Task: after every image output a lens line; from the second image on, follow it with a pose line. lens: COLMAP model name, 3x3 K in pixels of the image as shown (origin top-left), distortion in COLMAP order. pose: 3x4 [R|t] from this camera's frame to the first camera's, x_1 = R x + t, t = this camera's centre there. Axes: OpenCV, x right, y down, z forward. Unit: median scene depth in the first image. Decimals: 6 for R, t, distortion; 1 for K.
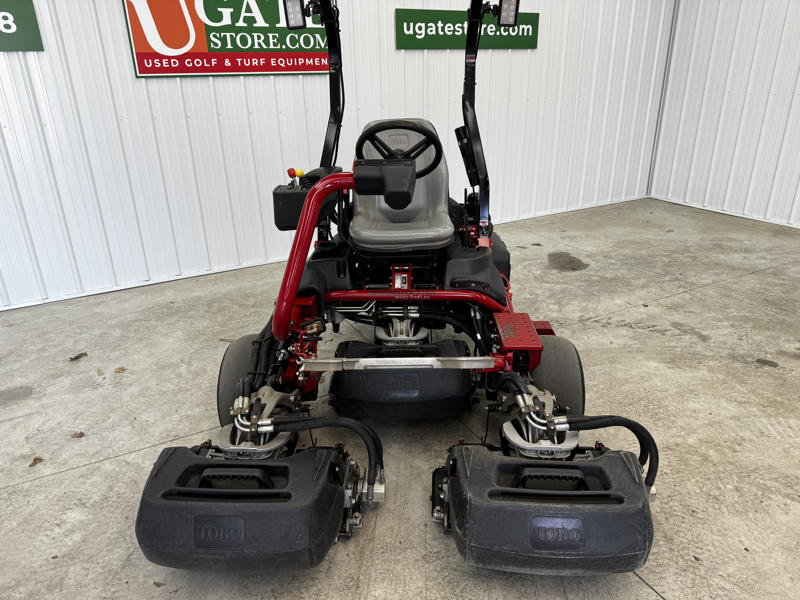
lens RADIAL K [[557.8, 0, 399.3], [0, 557.8, 297.8], [0, 0, 1]] dist [0.000670, -0.002828]
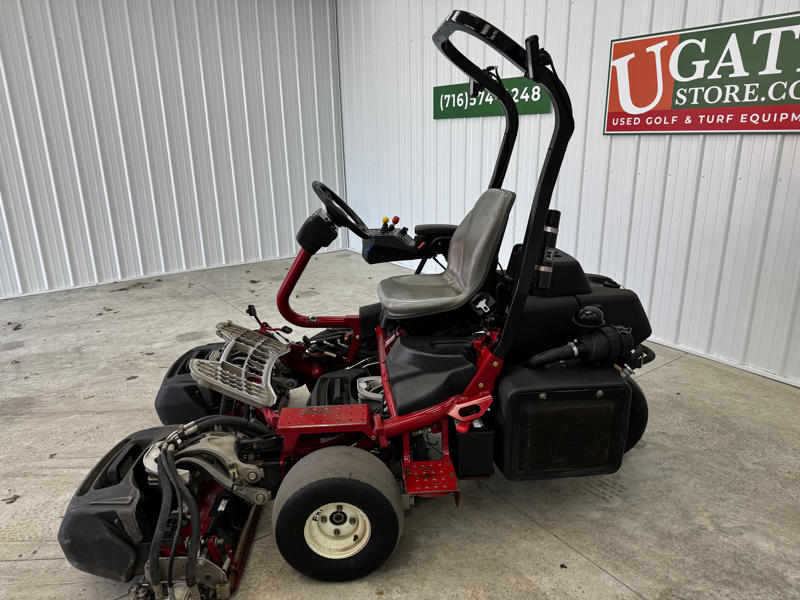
lens RADIAL K [[557.8, 0, 399.3], [0, 557.8, 300.3], [0, 0, 1]] dist [0.000670, -0.002828]
pose [[0.128319, 0.302020, -0.944626, 0.568500], [-0.360125, 0.901672, 0.239367, -0.209412], [0.924037, 0.309468, 0.224467, 0.463665]]
